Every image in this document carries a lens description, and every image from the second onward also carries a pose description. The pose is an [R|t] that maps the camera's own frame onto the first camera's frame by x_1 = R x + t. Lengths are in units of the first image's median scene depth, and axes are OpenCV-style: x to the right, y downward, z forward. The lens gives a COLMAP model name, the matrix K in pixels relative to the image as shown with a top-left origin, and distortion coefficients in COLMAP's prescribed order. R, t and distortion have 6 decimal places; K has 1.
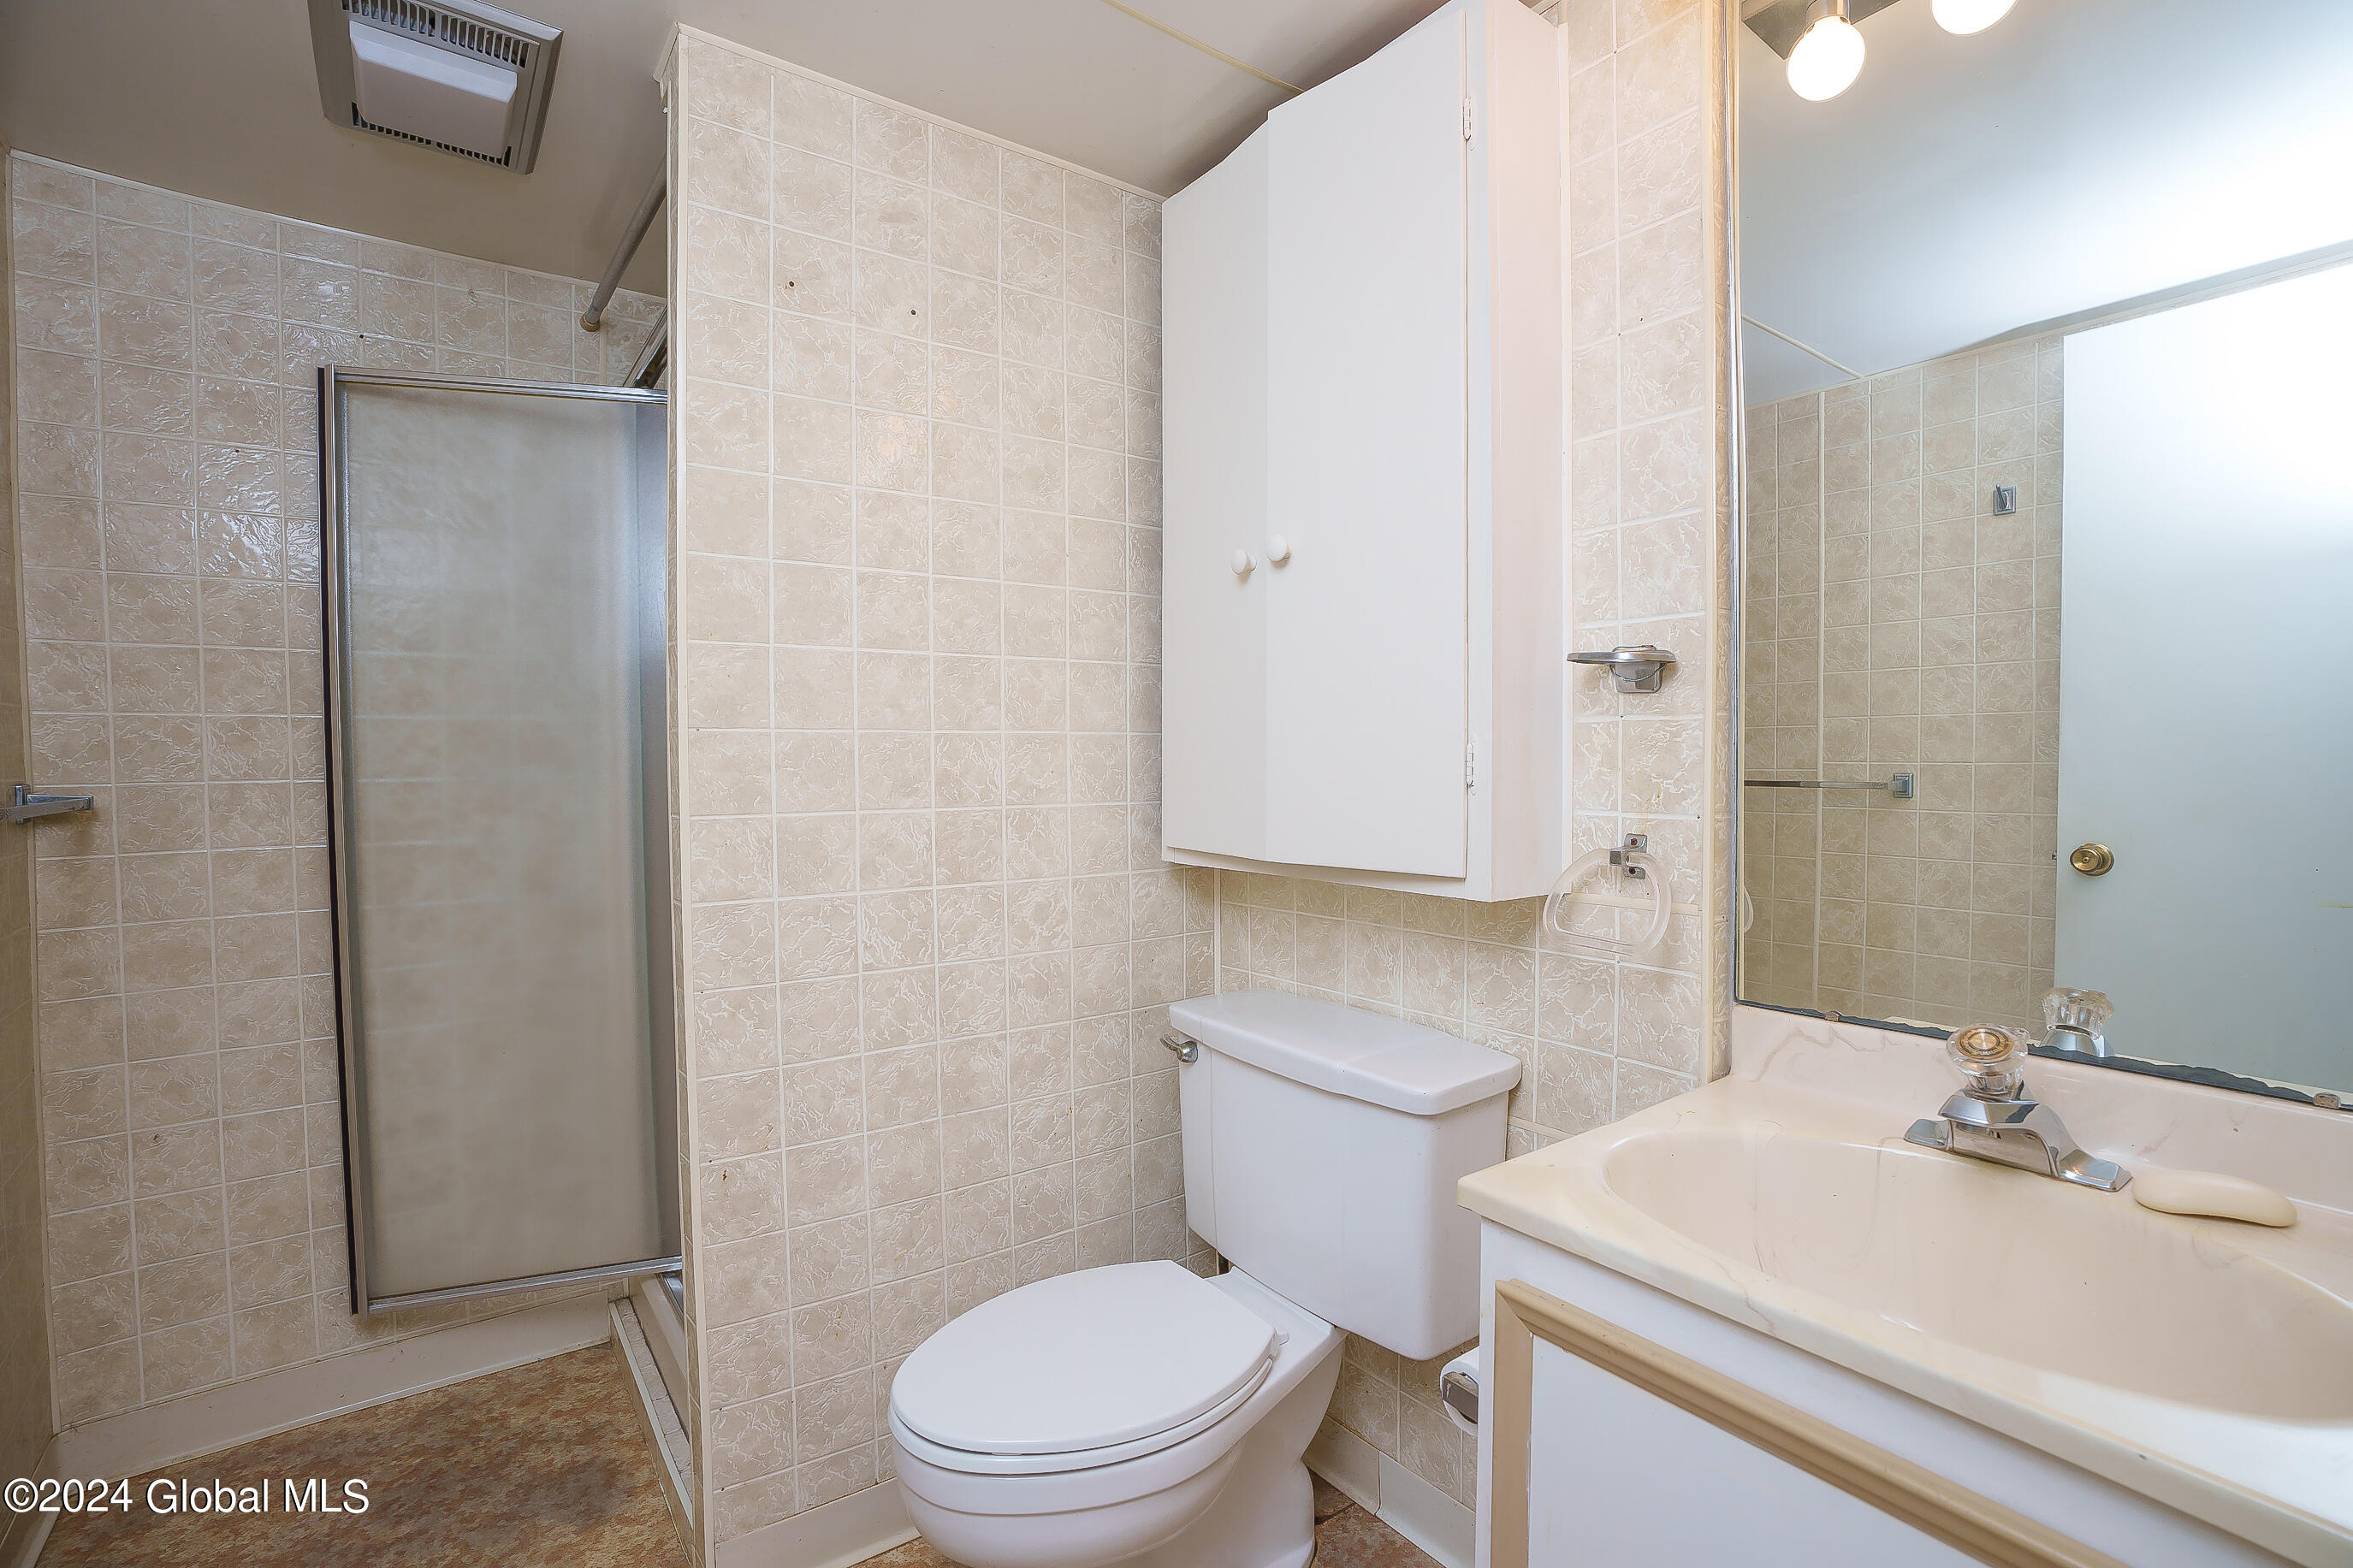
lens RADIAL K [[1118.3, 0, 1186.0], [0, 1118.3, 779.1], [0, 0, 1]] dist [-0.029179, 0.003431]
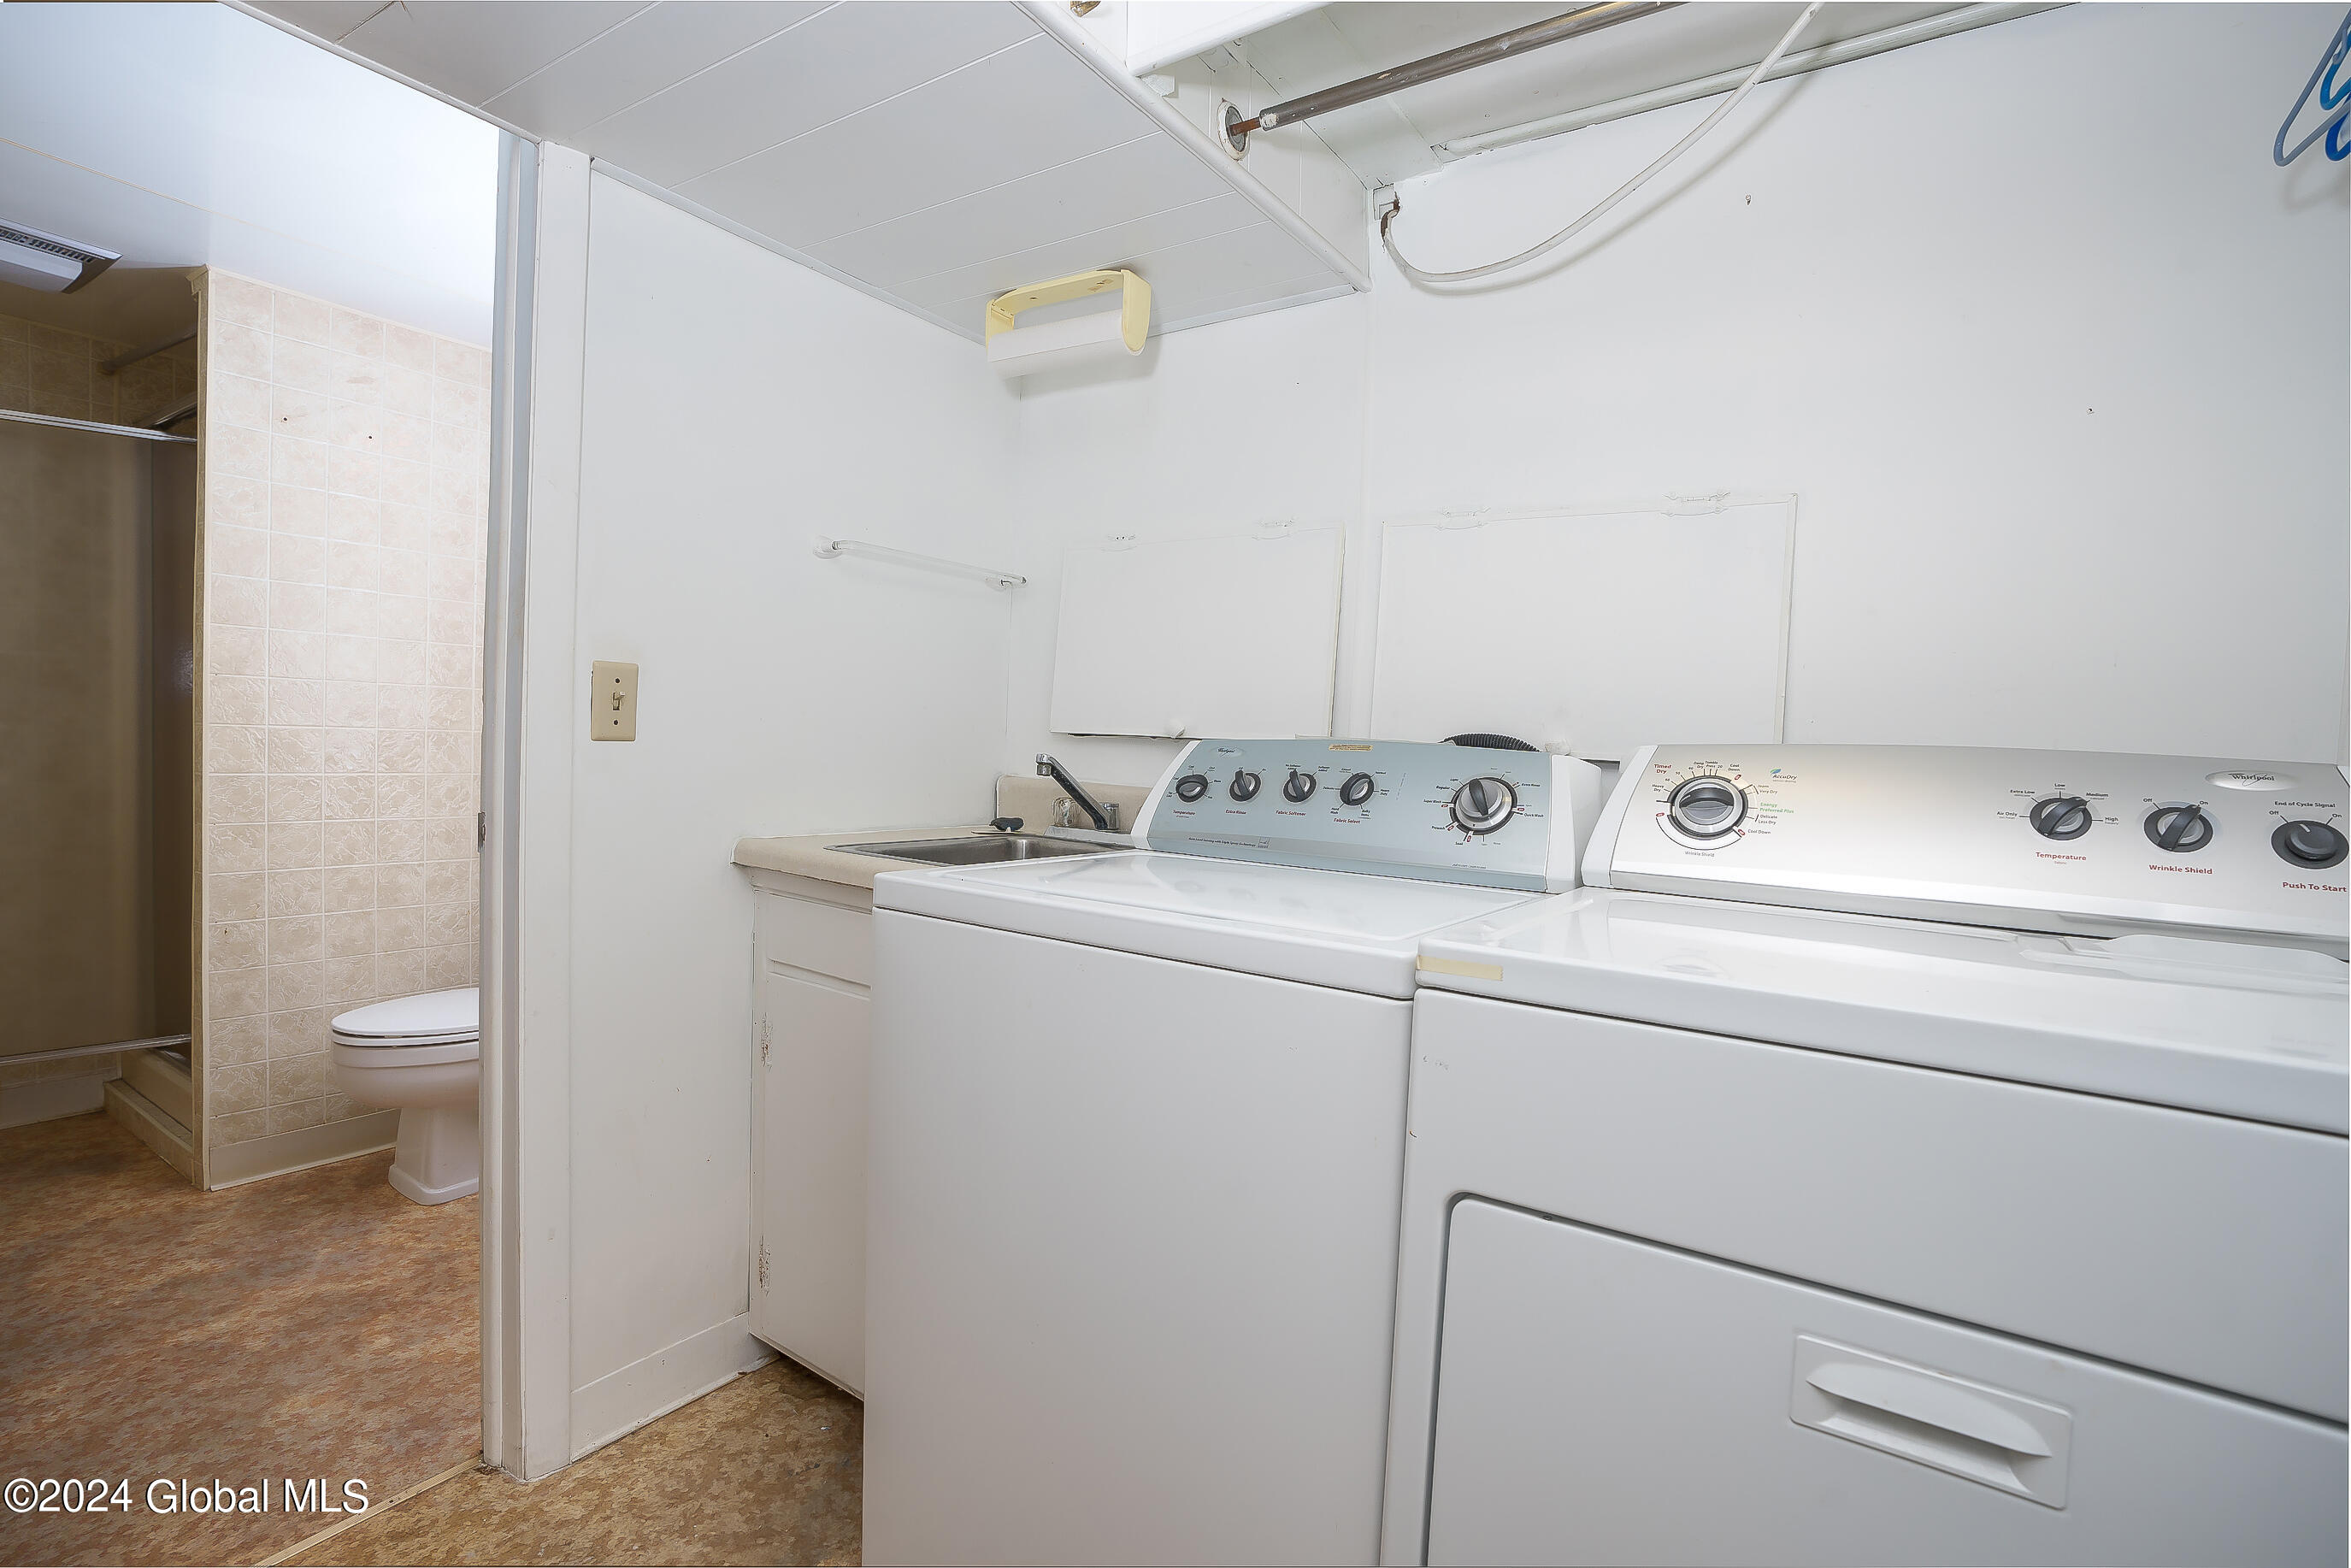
lens RADIAL K [[1155.4, 0, 1161.8], [0, 1155.4, 785.4], [0, 0, 1]] dist [-0.000351, 0.001601]
pose [[0.948202, 0.032576, 0.315993, 0.375159], [-0.039730, 0.999079, 0.016222, 0.038611], [-0.315174, -0.027936, 0.948623, -1.115003]]
